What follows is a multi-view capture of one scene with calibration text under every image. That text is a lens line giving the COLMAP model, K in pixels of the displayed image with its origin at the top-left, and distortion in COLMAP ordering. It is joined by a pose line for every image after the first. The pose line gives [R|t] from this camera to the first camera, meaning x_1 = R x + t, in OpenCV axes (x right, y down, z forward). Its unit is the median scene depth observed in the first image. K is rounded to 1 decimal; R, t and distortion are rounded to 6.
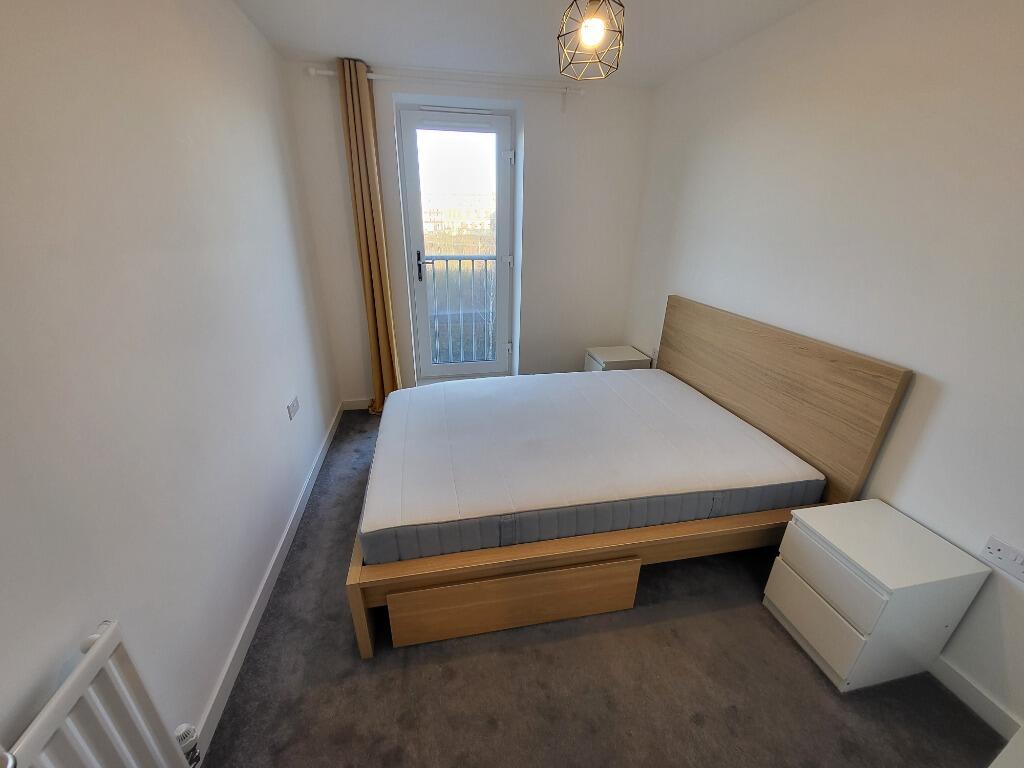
lens RADIAL K [[407.9, 0, 504.1], [0, 407.9, 386.4], [0, 0, 1]] dist [0.002239, -0.002261]
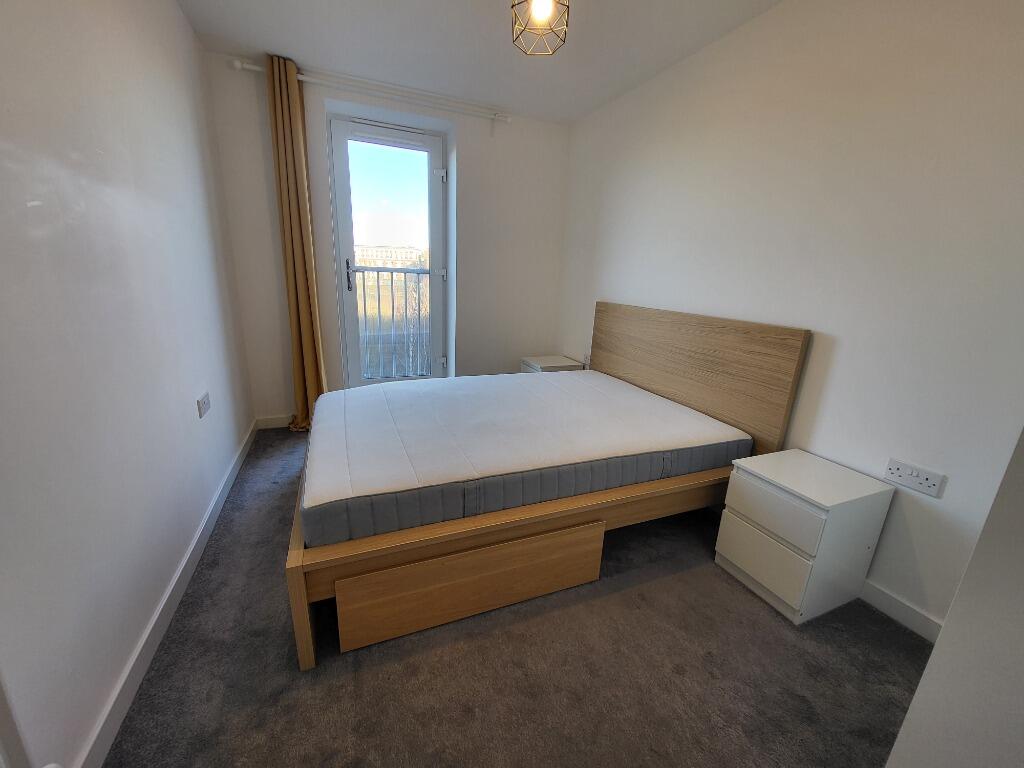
lens RADIAL K [[407.9, 0, 507.9], [0, 407.9, 384.3], [0, 0, 1]] dist [0.002239, -0.002261]
pose [[0.979240, -0.021807, 0.201530, -0.087699], [0.045757, 0.992316, -0.114957, 0.196703], [-0.197475, 0.121792, 0.972713, 0.043754]]
